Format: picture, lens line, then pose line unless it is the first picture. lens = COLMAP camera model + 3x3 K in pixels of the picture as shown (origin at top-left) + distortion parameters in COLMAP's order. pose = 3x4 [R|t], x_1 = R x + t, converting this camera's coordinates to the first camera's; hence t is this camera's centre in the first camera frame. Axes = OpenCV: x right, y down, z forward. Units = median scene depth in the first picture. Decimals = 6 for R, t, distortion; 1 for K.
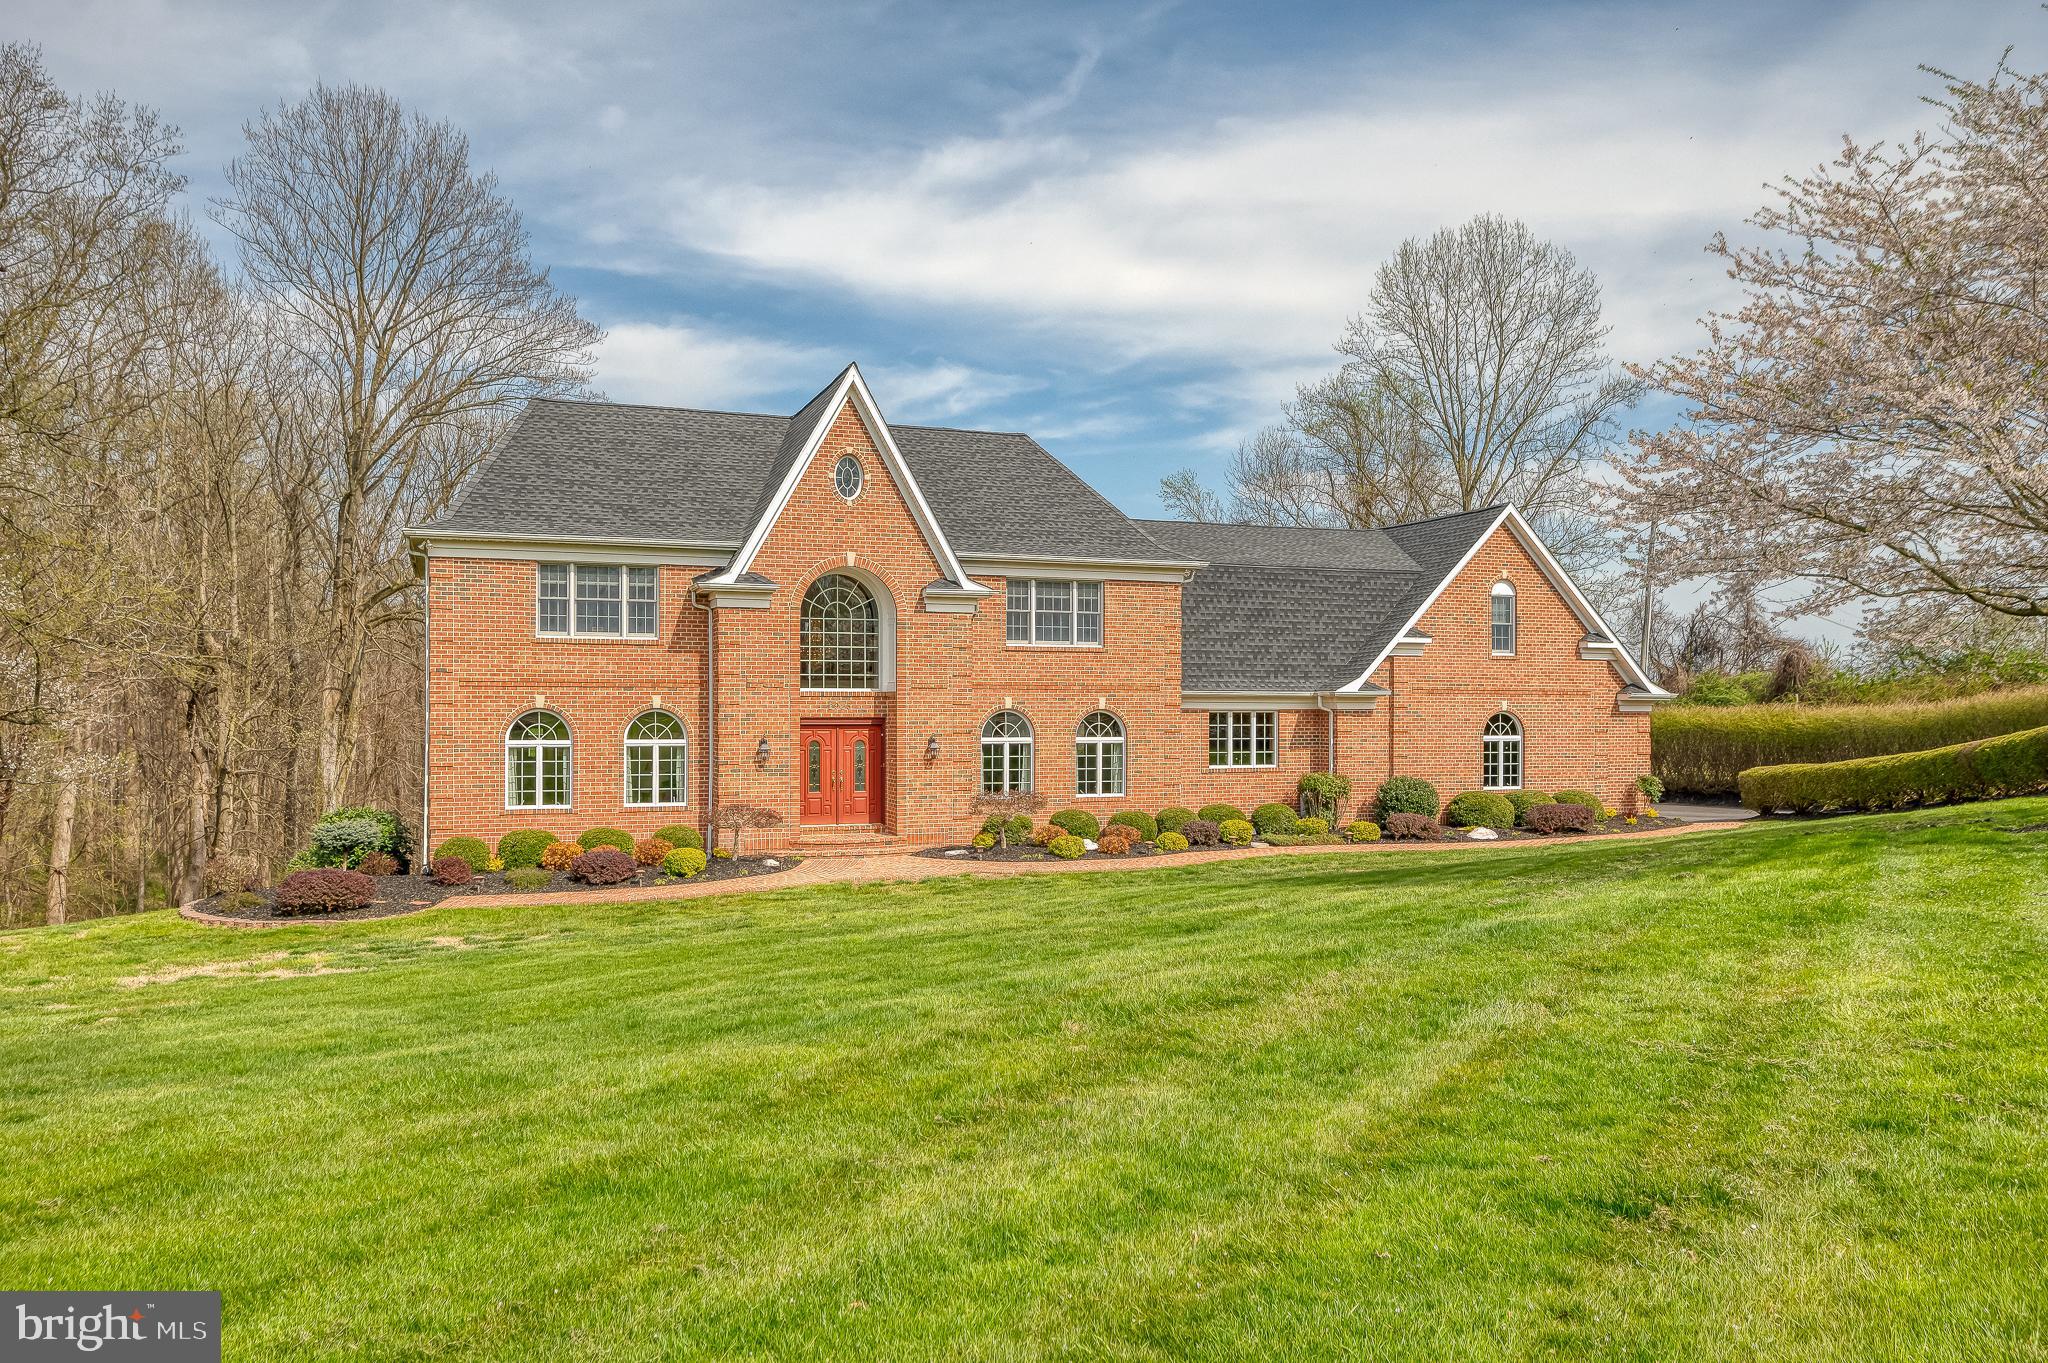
lens RADIAL K [[1575.4, 0, 1024.0], [0, 1575.4, 681.5], [0, 0, 1]] dist [-0.007375, 0.002569]
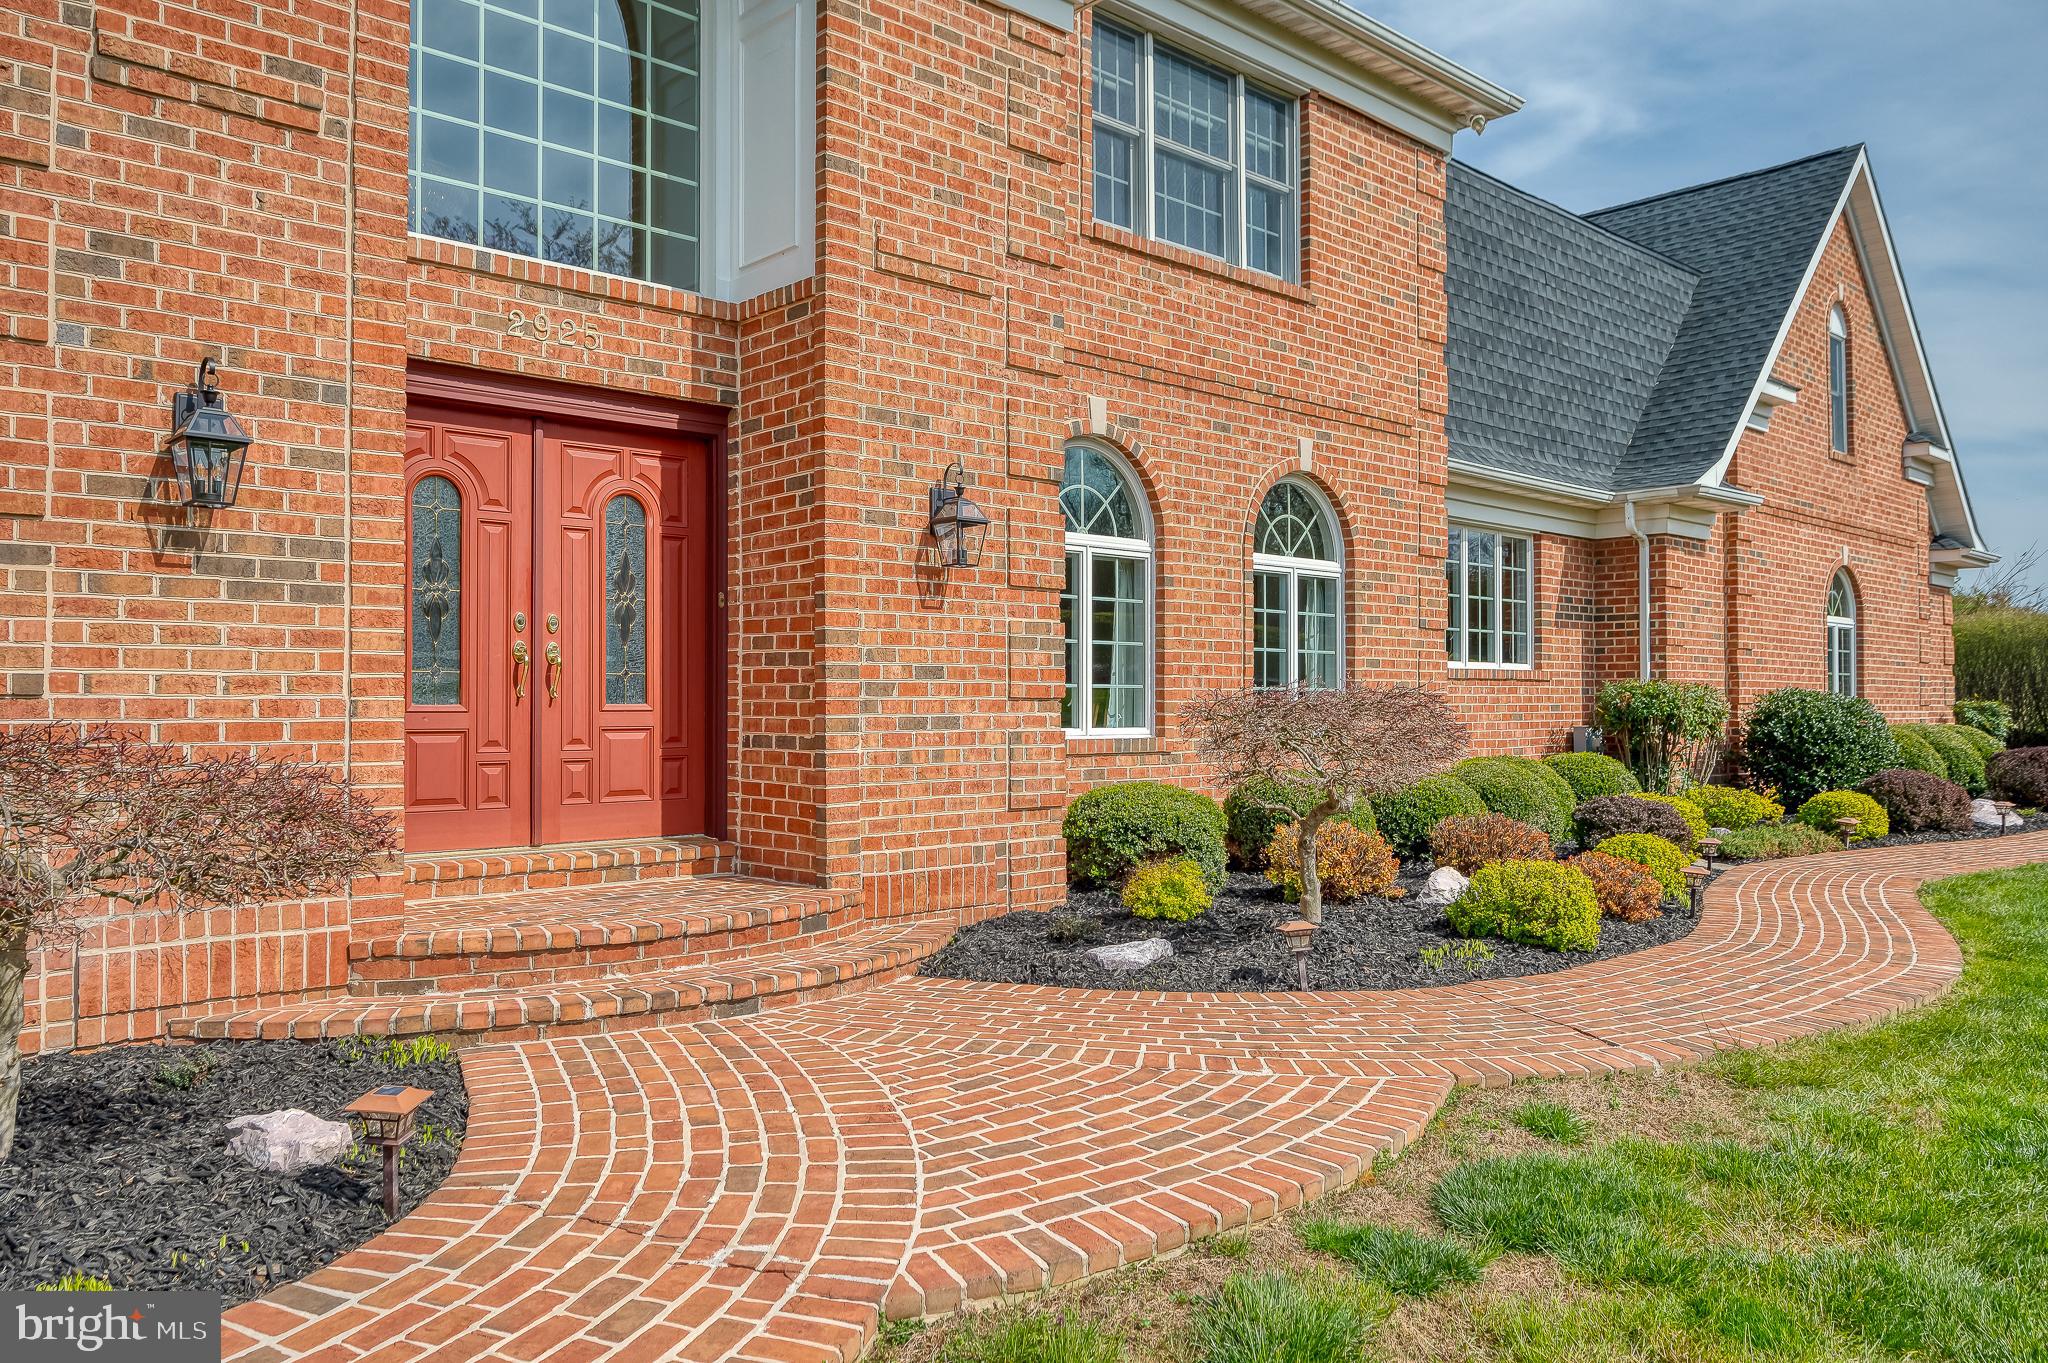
lens RADIAL K [[1575.4, 0, 1024.0], [0, 1575.4, 681.5], [0, 0, 1]] dist [-0.007375, 0.002569]
pose [[0.934388, -0.000974, 0.356255, -0.131890], [0.001610, 0.999998, -0.001489, 0.065672], [-0.356253, 0.001965, 0.934388, 0.745368]]
